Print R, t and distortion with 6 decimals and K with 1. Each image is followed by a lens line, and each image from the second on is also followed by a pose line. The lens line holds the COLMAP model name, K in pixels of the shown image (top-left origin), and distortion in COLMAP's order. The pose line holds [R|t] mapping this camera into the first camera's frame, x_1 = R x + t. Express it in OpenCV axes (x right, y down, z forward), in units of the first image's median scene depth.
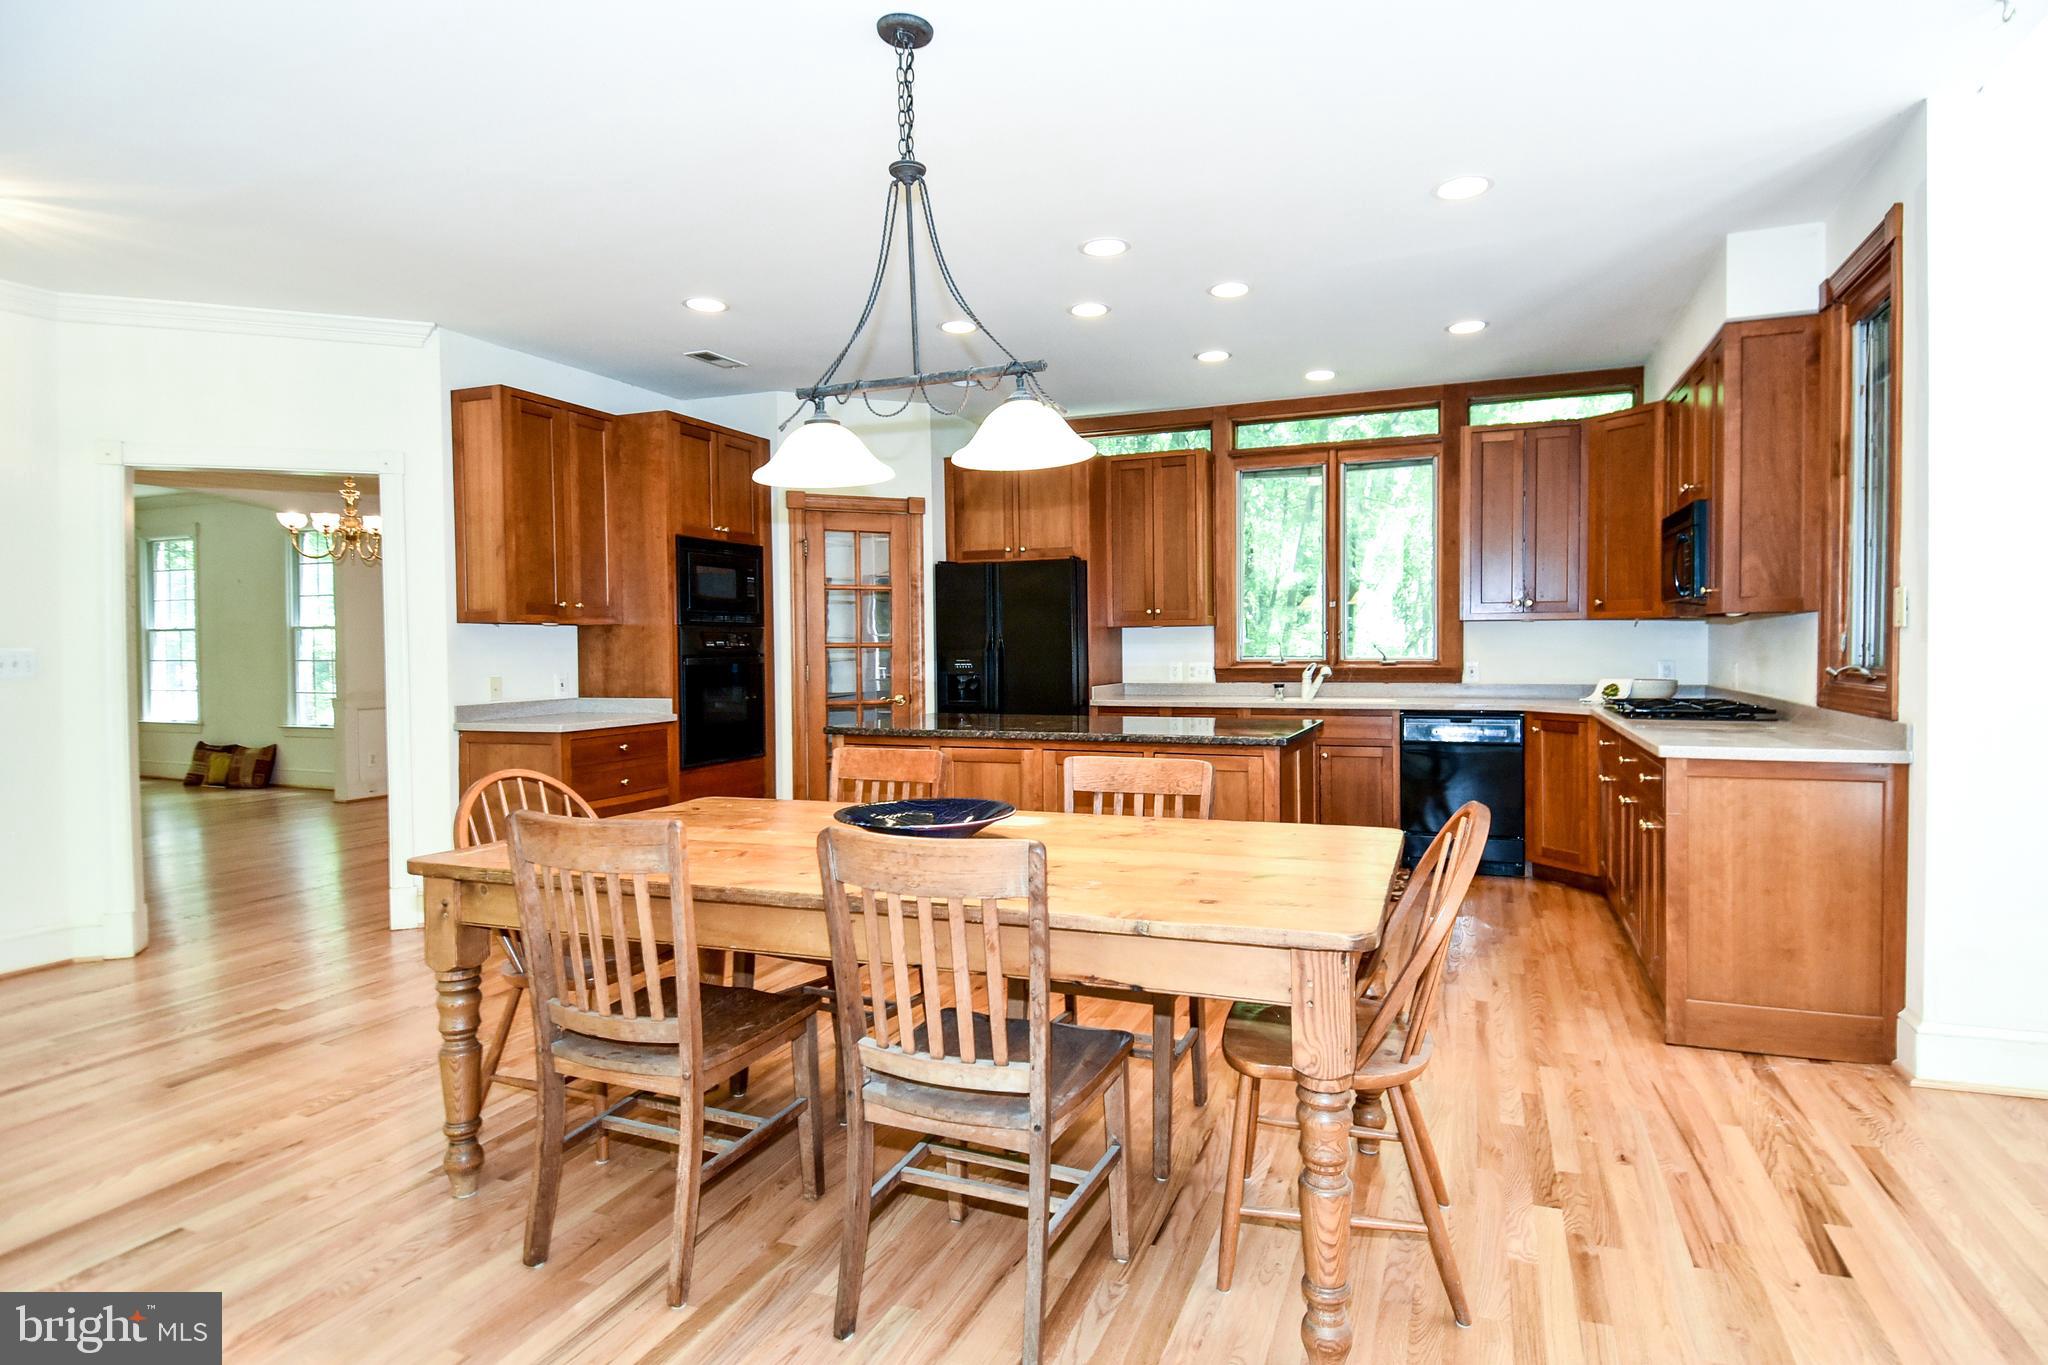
lens RADIAL K [[1133.1, 0, 937.7], [0, 1133.1, 643.7], [0, 0, 1]] dist [0.024324, -0.029745]
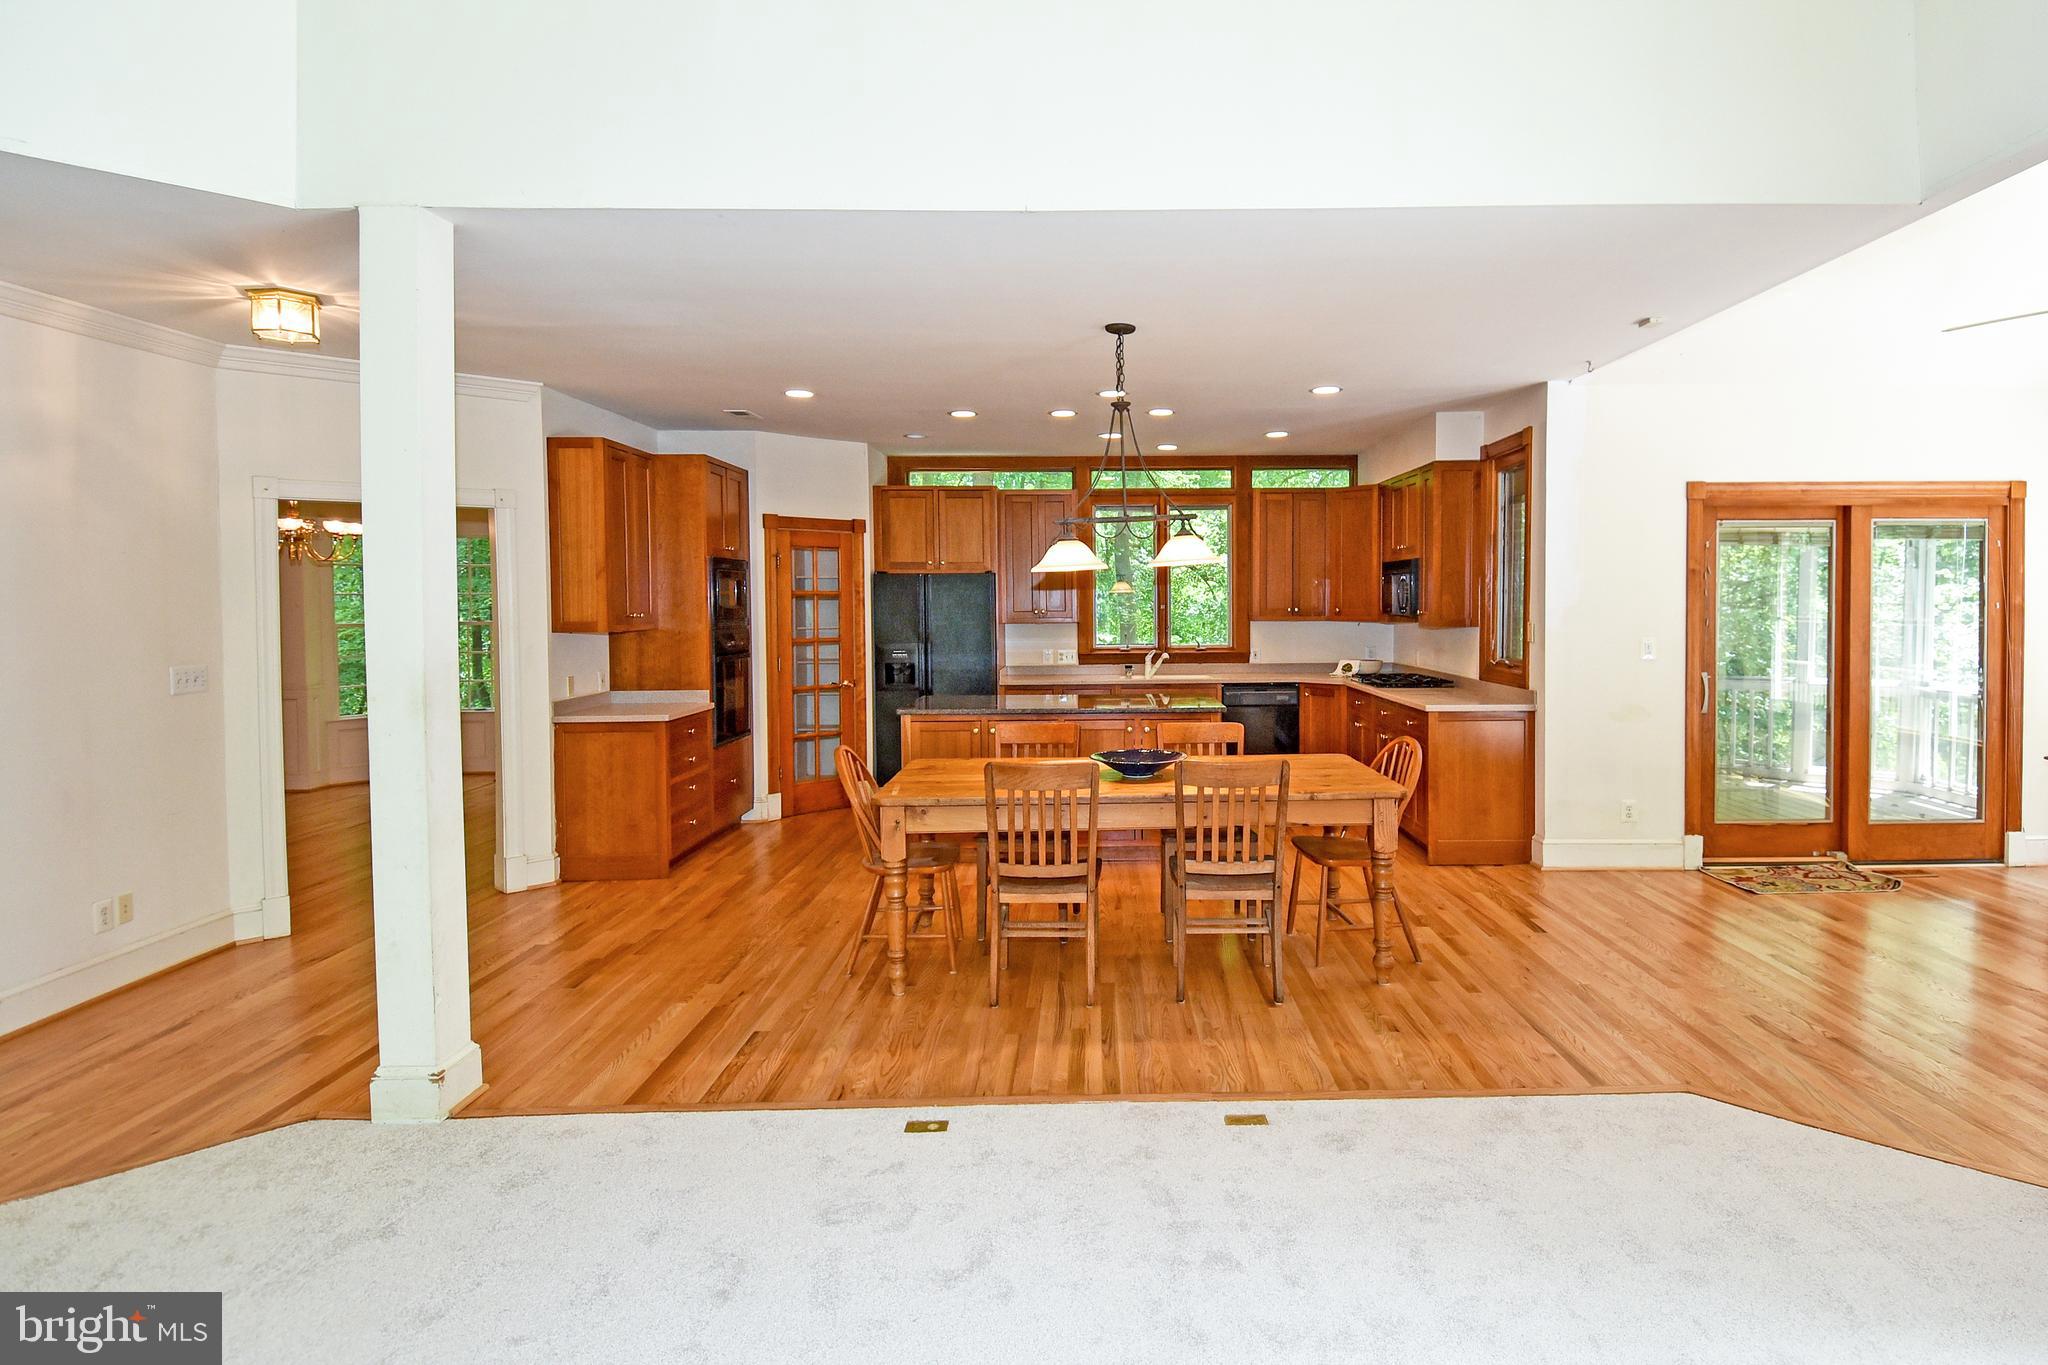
lens RADIAL K [[1133.1, 0, 1061.4], [0, 1133.1, 608.3], [0, 0, 1]] dist [0.024324, -0.029745]
pose [[0.924643, -0.000769, 0.380835, -0.360965], [0.001405, 0.999998, -0.001391, -0.038822], [-0.380833, 0.001821, 0.924642, -0.283888]]
